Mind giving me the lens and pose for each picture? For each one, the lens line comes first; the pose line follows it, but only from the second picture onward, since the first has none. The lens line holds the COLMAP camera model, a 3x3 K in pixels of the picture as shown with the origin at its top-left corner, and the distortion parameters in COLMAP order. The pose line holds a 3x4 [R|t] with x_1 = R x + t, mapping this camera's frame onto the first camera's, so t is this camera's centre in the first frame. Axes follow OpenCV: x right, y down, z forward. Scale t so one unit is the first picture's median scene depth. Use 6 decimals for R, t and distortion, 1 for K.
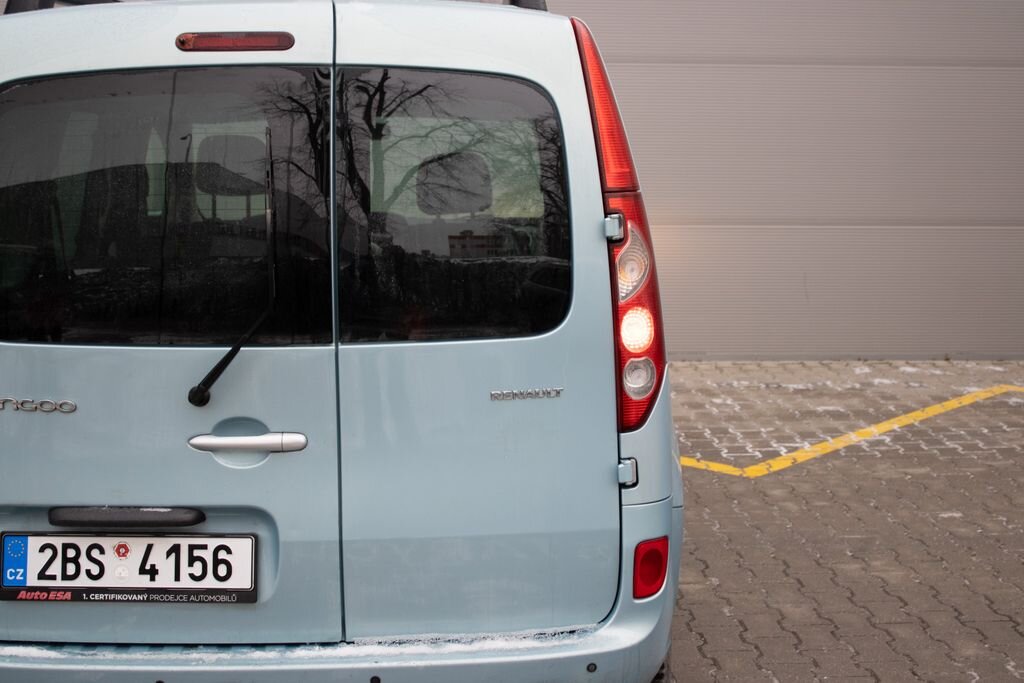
lens RADIAL K [[1424.1, 0, 510.1], [0, 1424.1, 342.9], [0, 0, 1]] dist [-0.024494, 0.000000]
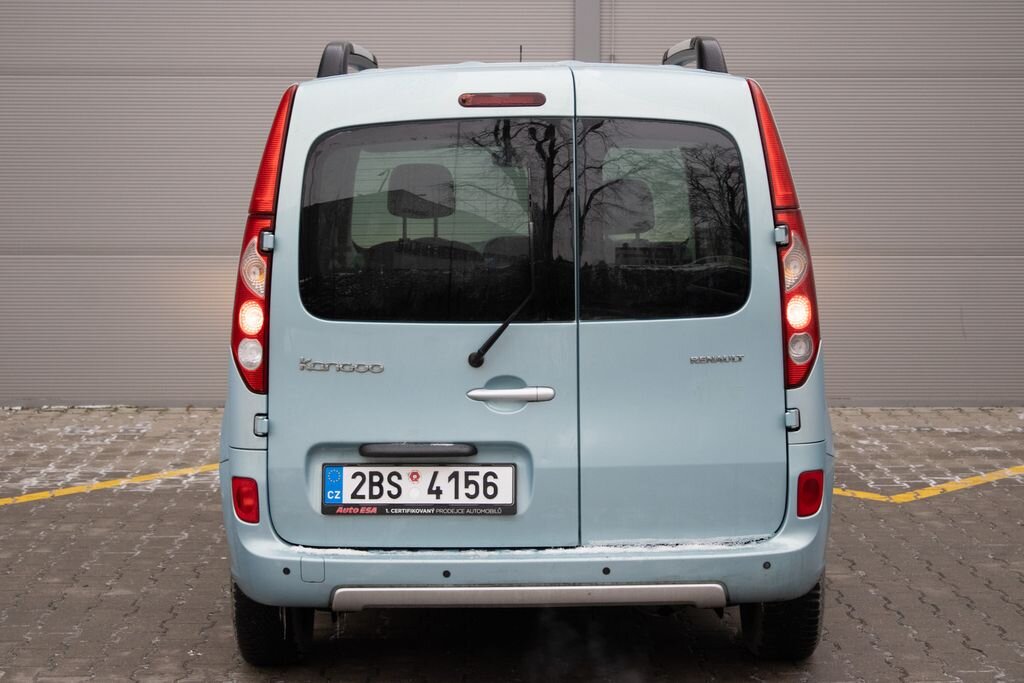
lens RADIAL K [[2079.3, 0, 508.5], [0, 2079.3, 335.4], [0, 0, 1]] dist [0.053382, 0.000000]
pose [[0.999671, -0.001647, -0.025584, -0.134505], [0.000257, 0.998527, -0.054261, 0.119874], [0.025636, 0.054237, 0.998199, -0.964475]]
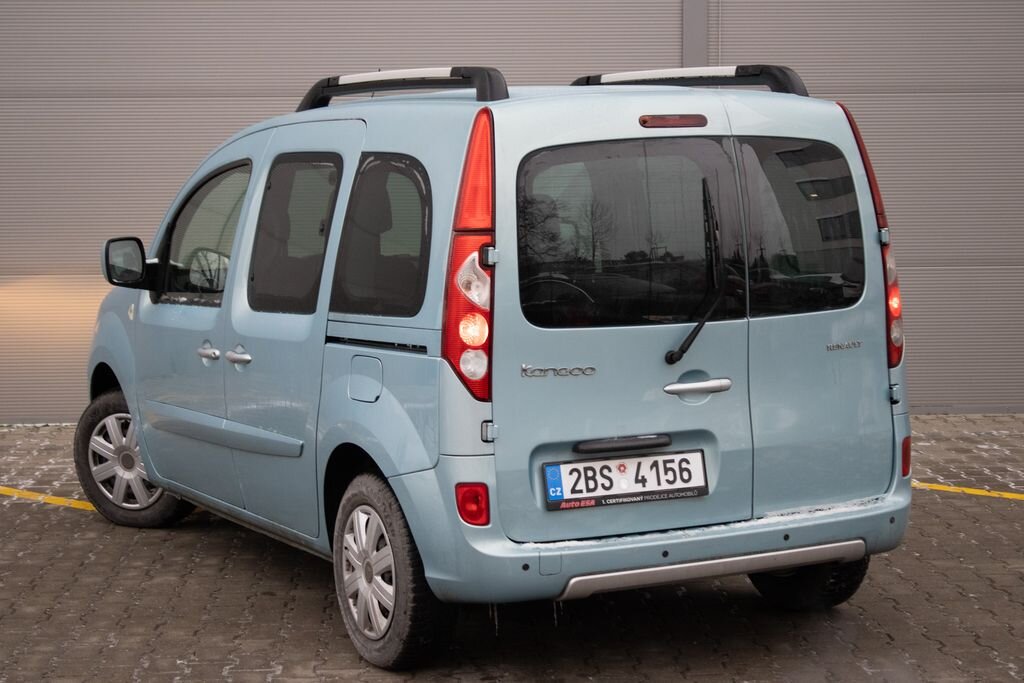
lens RADIAL K [[2079.3, 0, 506.7], [0, 2079.3, 343.1], [0, 0, 1]] dist [0.053382, 0.000000]
pose [[0.897590, -0.054763, 0.437416, -1.304336], [0.080226, 0.995976, -0.039935, 0.094212], [-0.433469, 0.070937, 0.898372, -0.869971]]
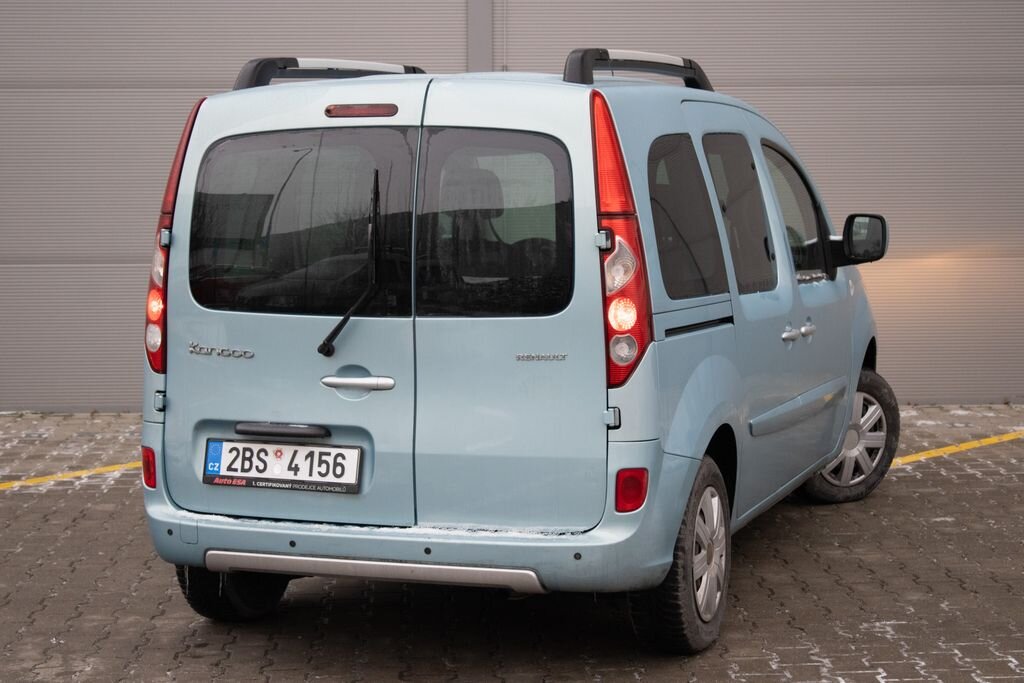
lens RADIAL K [[2079.3, 0, 507.9], [0, 2079.3, 334.3], [0, 0, 1]] dist [0.053382, 0.000000]
pose [[0.933456, 0.031396, -0.357316, 0.715663], [-0.048783, 0.998018, -0.039748, 0.096805], [0.355360, 0.054534, 0.933137, -0.934578]]
